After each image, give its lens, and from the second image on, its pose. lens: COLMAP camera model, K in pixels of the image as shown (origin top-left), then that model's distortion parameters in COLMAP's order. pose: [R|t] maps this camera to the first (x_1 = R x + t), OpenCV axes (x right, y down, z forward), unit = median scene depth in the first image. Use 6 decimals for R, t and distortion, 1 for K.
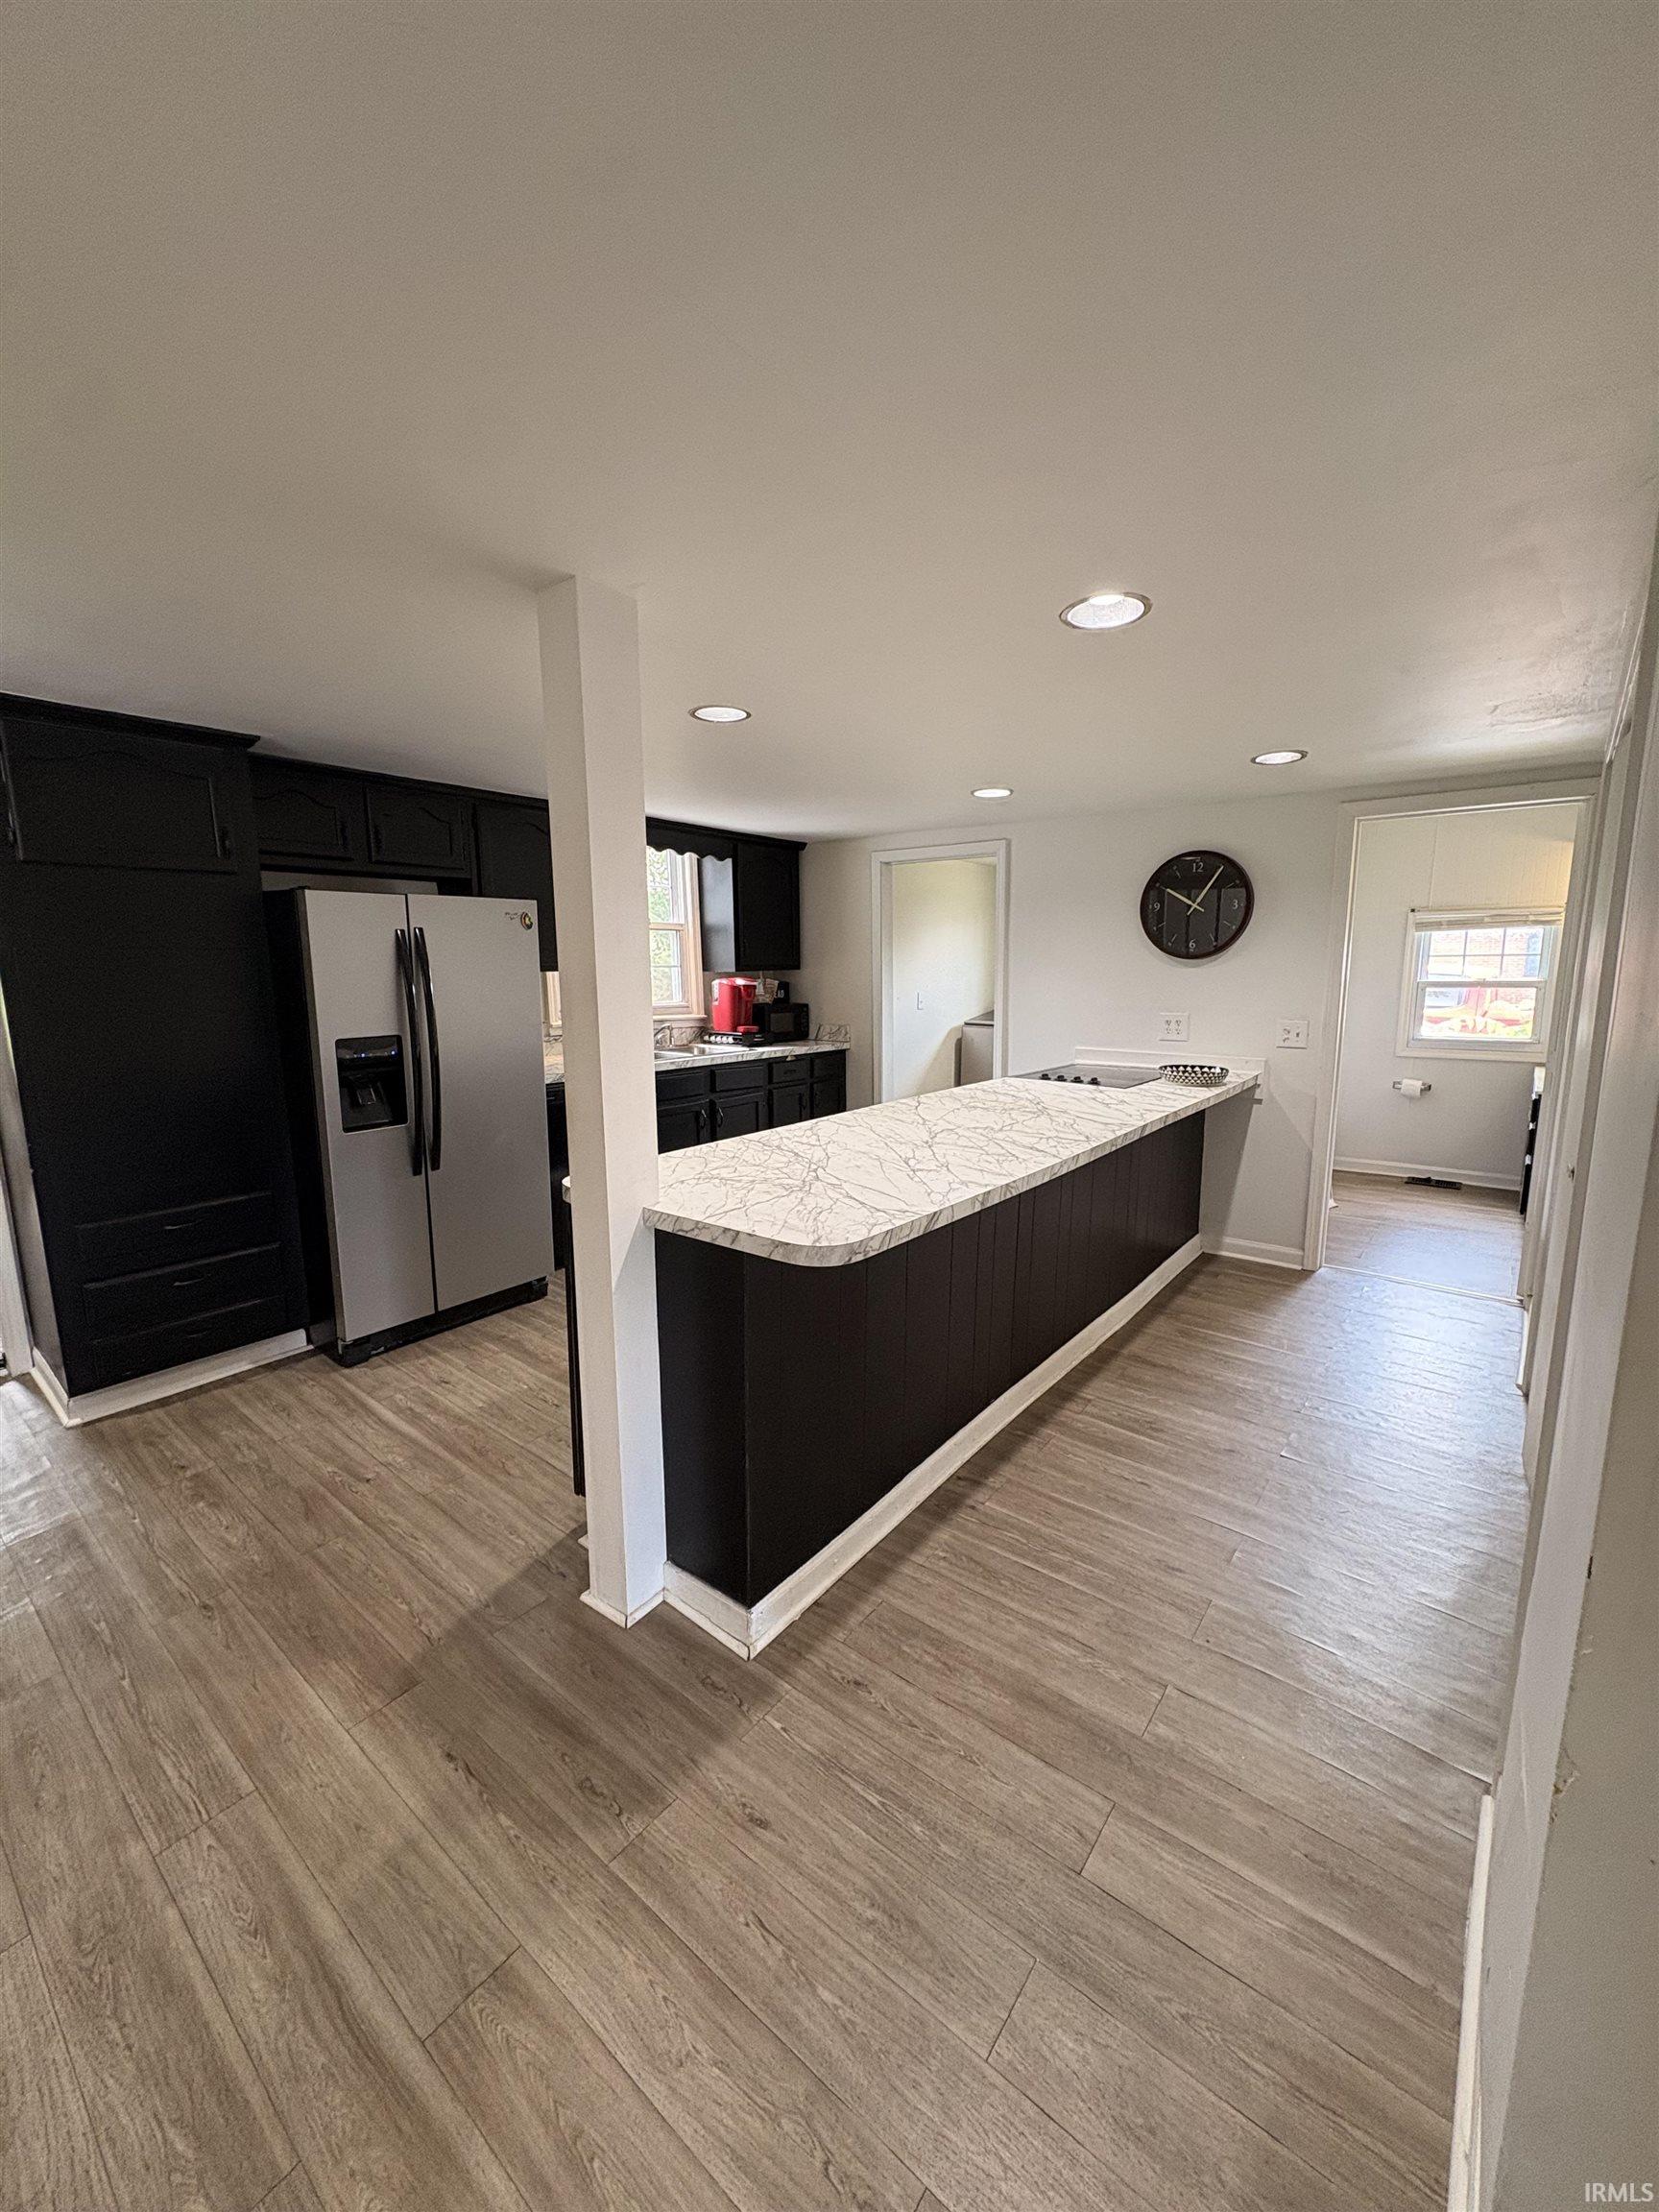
lens RADIAL K [[877.1, 0, 852.8], [0, 877.1, 1120.5], [0, 0, 1]] dist [-0.001248, 0.000696]
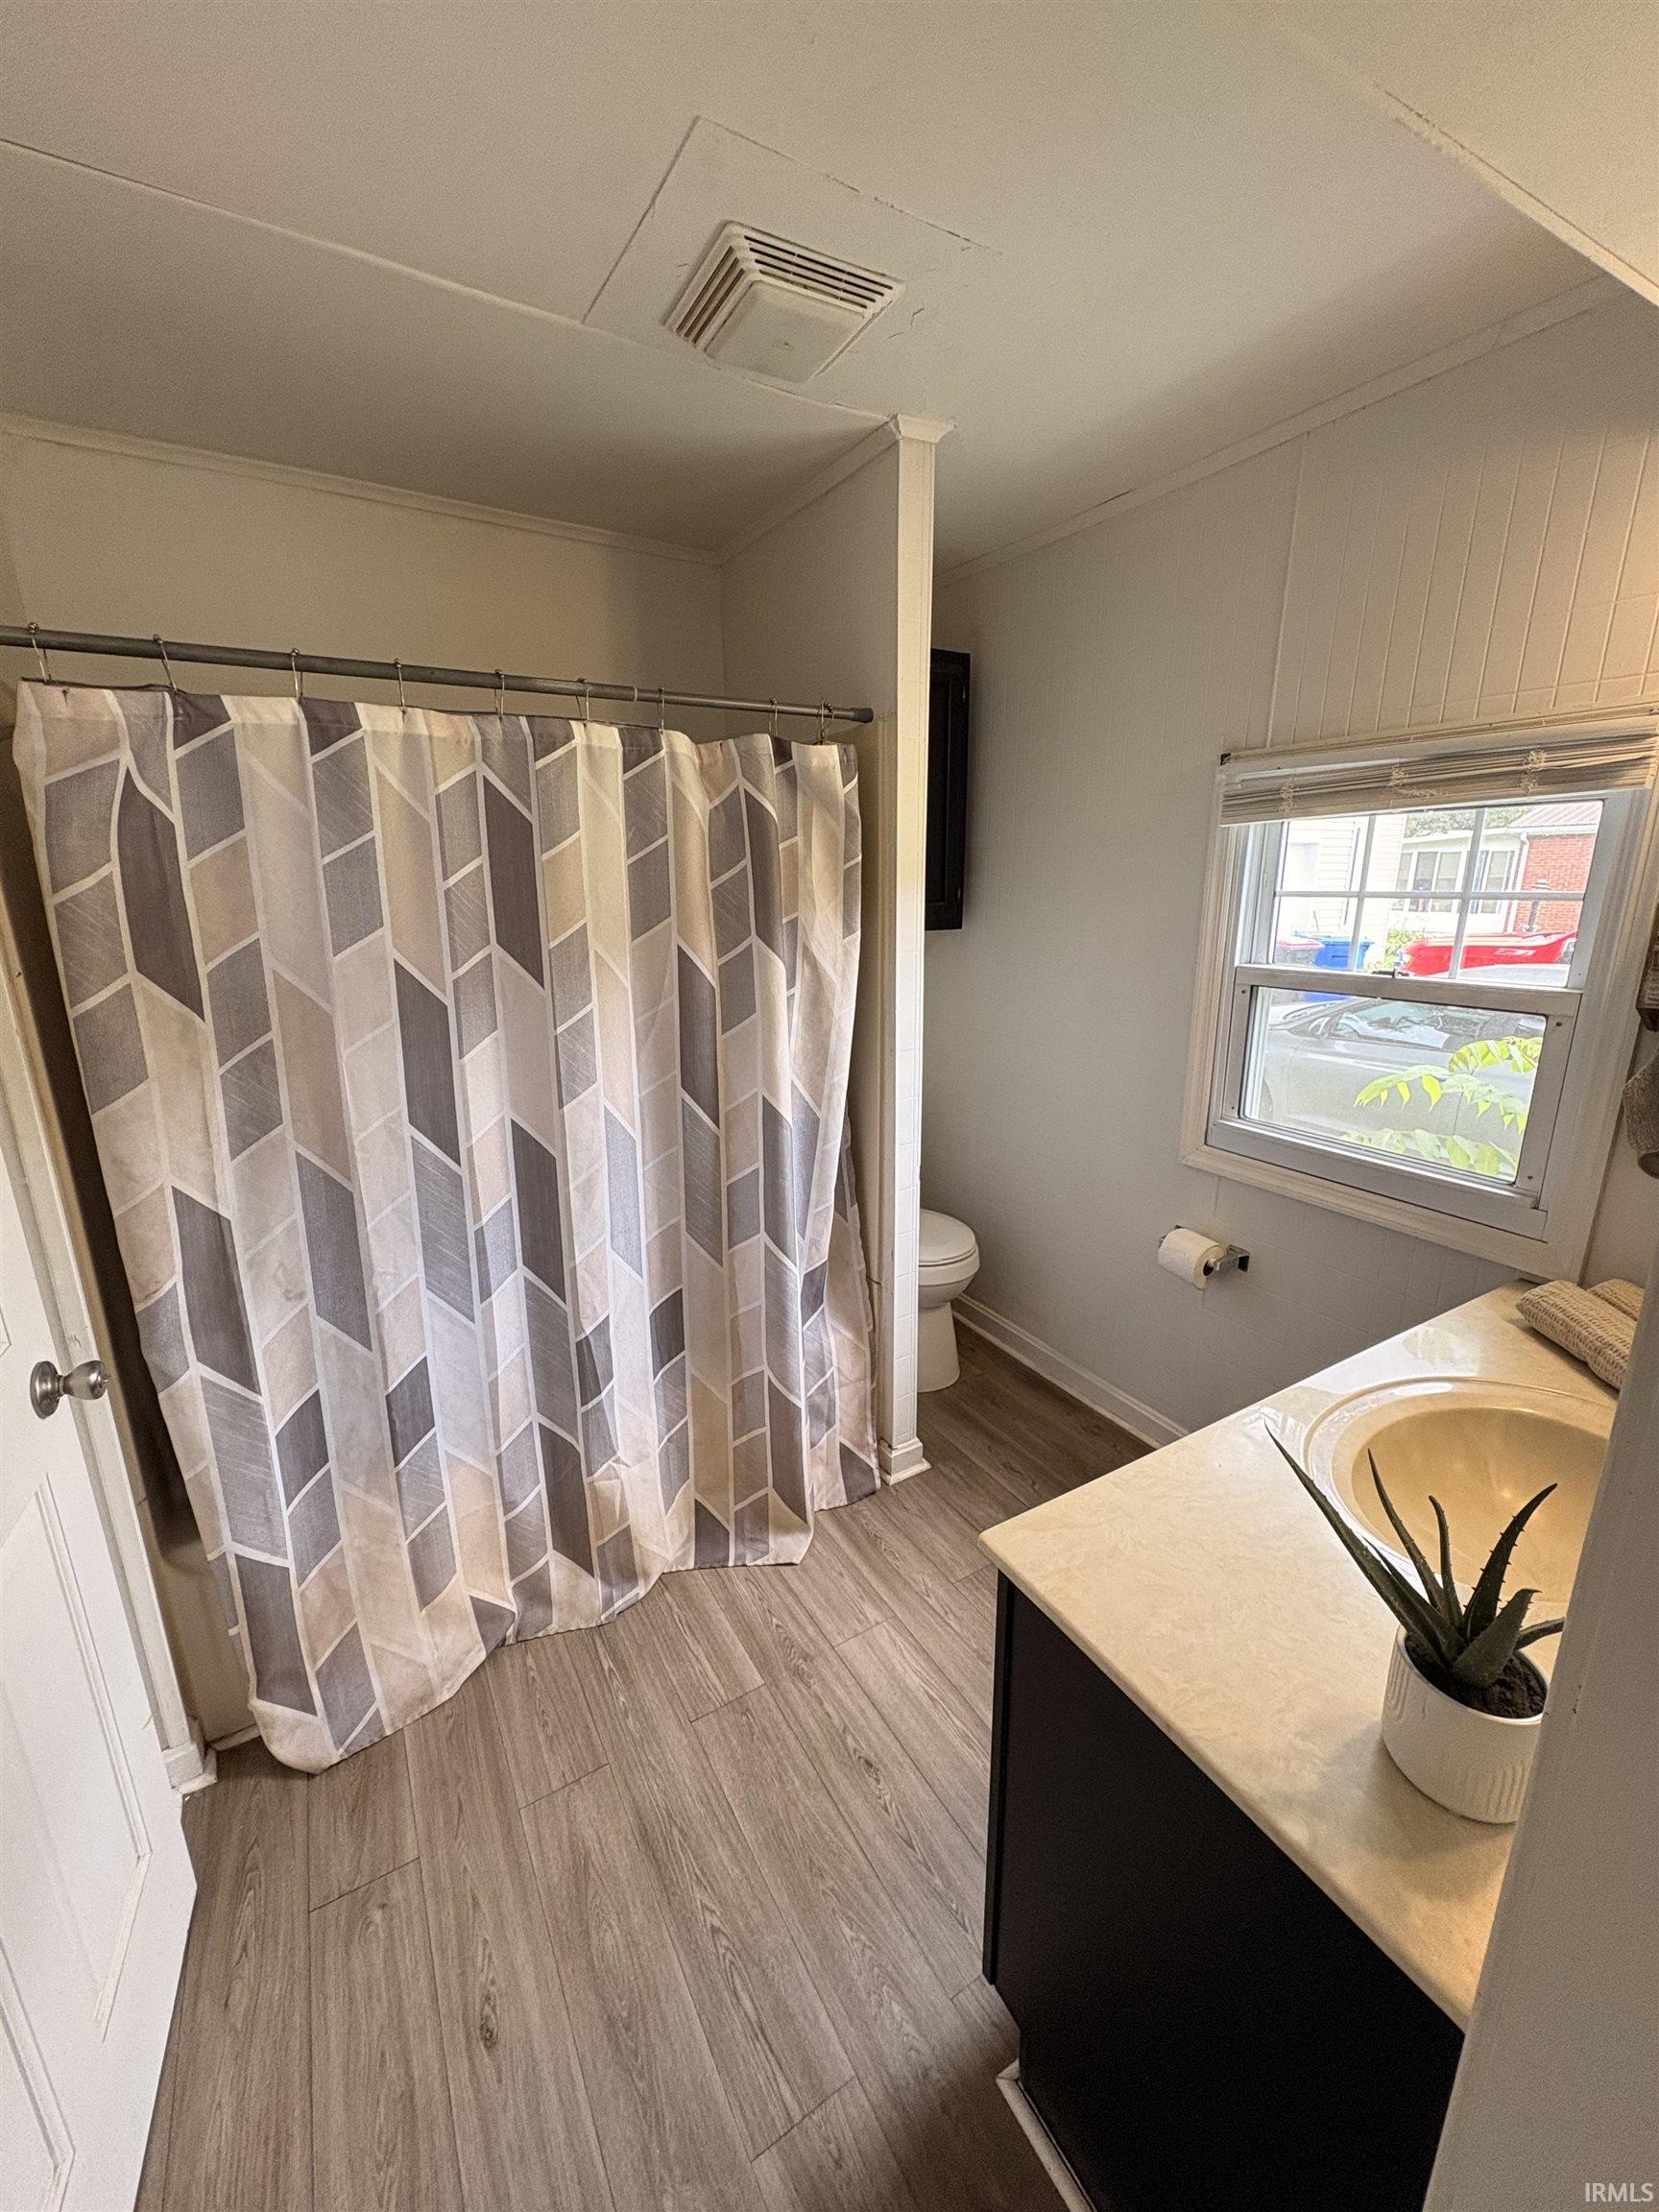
lens RADIAL K [[877.1, 0, 833.9], [0, 877.1, 1102.6], [0, 0, 1]] dist [-0.001248, 0.000696]
pose [[0.927479, 0.087222, -0.363559, 0.631738], [-0.055622, 0.993776, 0.096520, -0.129142], [0.369715, -0.069298, 0.926557, 0.611723]]
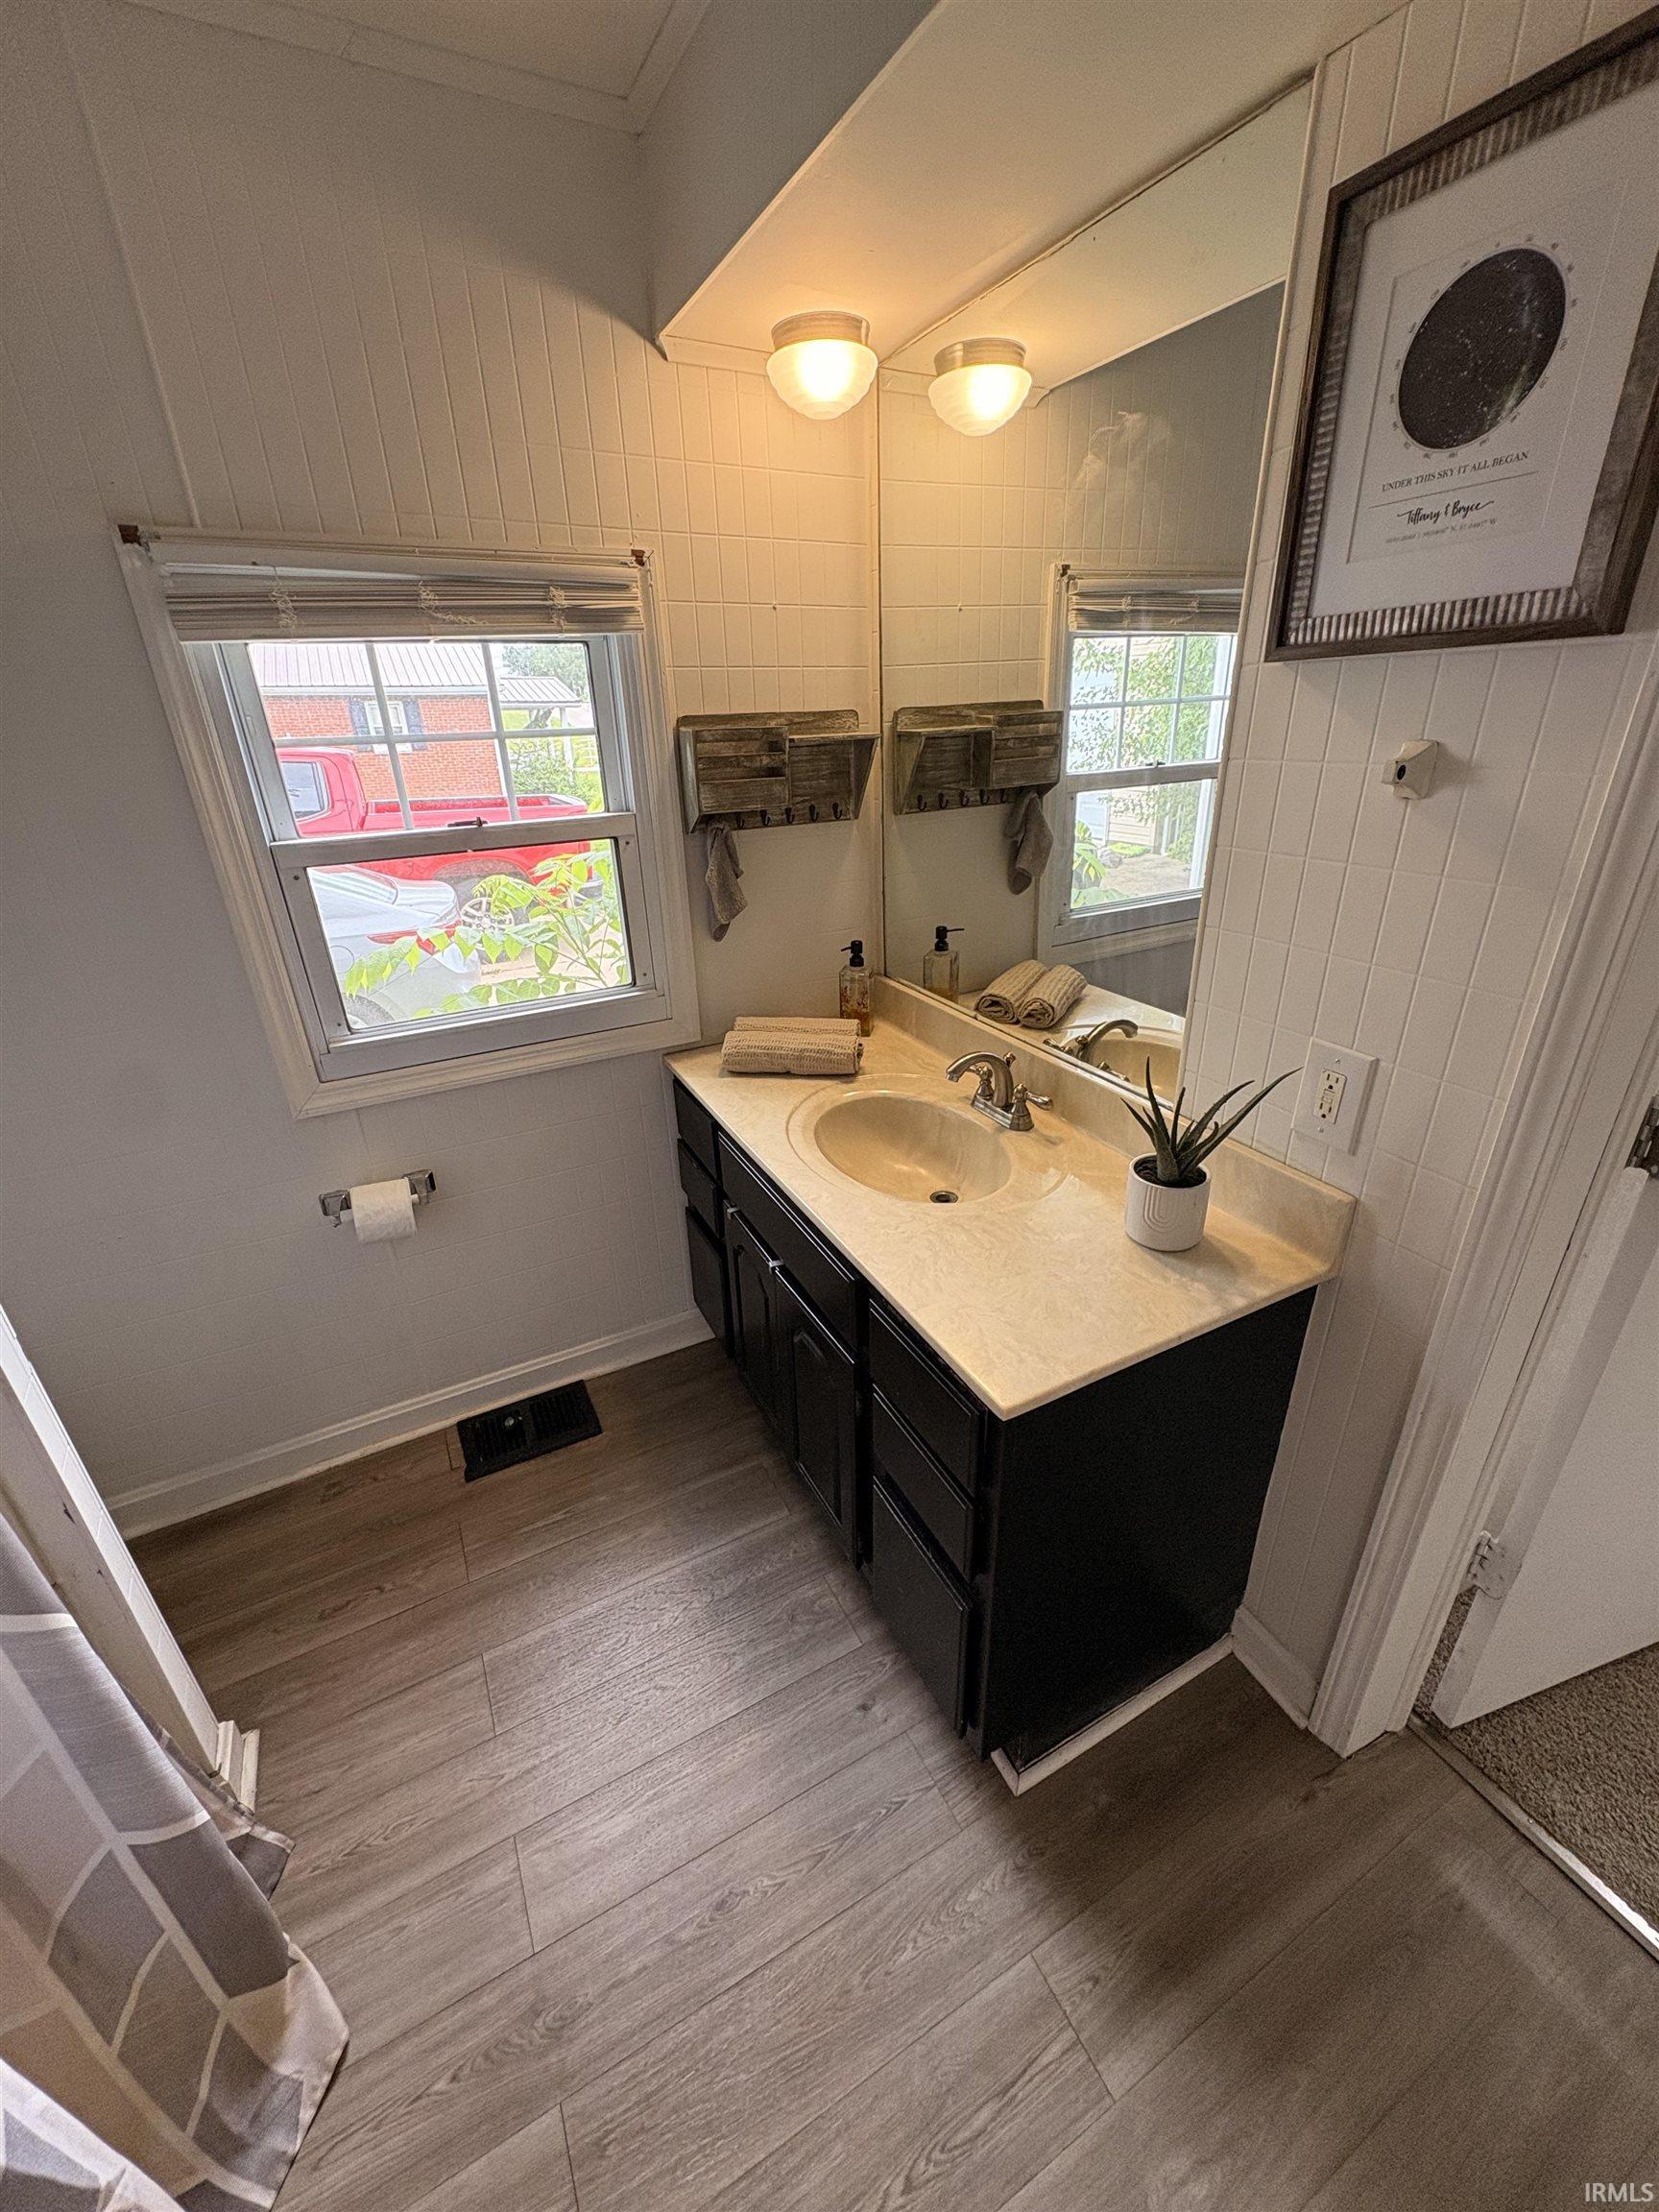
lens RADIAL K [[877.1, 0, 831.1], [0, 877.1, 1102.3], [0, 0, 1]] dist [-0.001248, 0.000696]
pose [[0.422023, -0.377432, 0.824283, 0.470941], [0.178745, 0.926011, 0.332496, -0.144797], [-0.888789, 0.007016, 0.458262, 0.731435]]
